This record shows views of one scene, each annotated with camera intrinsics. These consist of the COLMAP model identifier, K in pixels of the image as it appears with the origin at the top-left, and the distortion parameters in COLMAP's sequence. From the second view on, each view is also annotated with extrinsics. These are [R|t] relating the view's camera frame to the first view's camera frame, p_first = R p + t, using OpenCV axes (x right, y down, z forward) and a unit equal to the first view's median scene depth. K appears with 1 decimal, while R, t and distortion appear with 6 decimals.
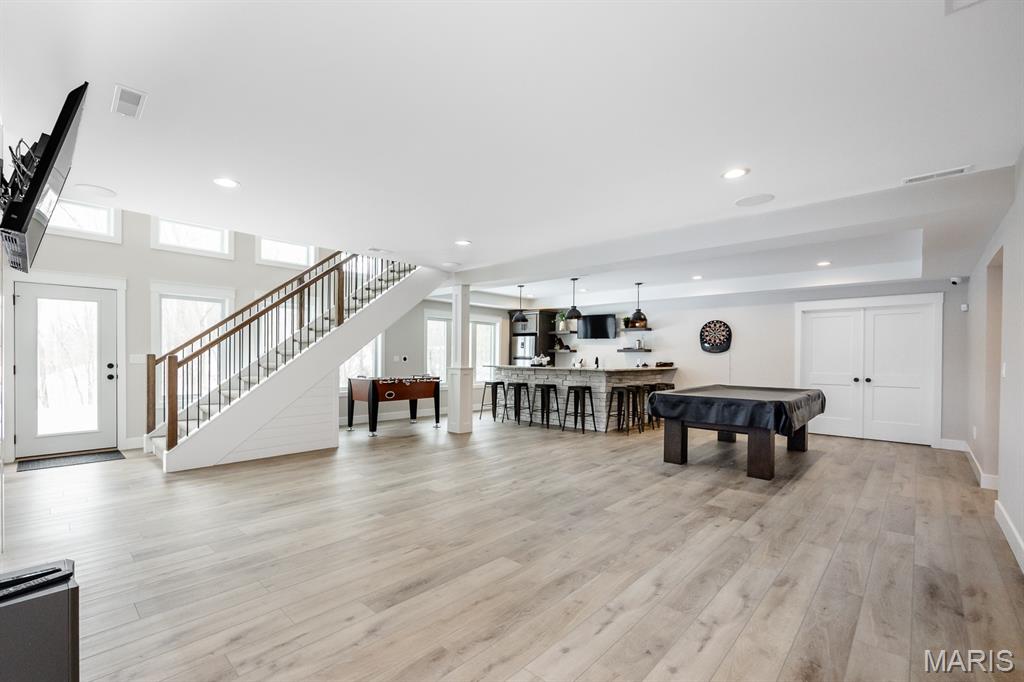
lens RADIAL K [[443.1, 0, 473.2], [0, 443.1, 358.8], [0, 0, 1]] dist [0.000112, 0.000145]
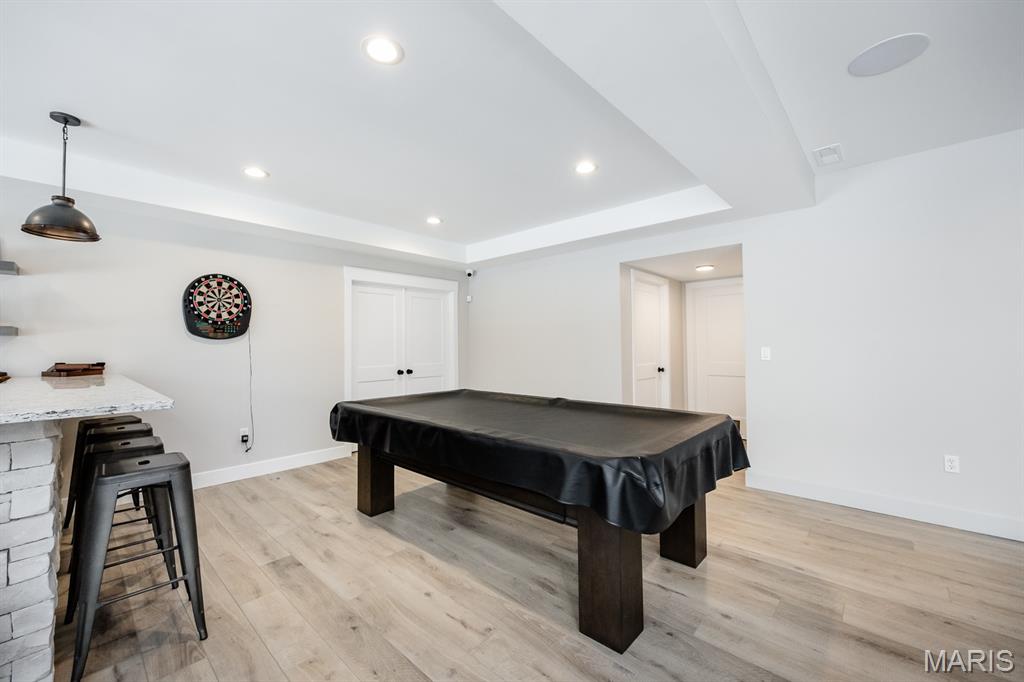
lens RADIAL K [[404.3, 0, 494.5], [0, 404.3, 341.9], [0, 0, 1]] dist [-0.007876, -0.000192]
pose [[-0.027391, 0.002556, 0.999622, 0.177620], [0.015162, 0.999883, -0.002141, -0.009684], [-0.999510, 0.015098, -0.027426, 1.509510]]
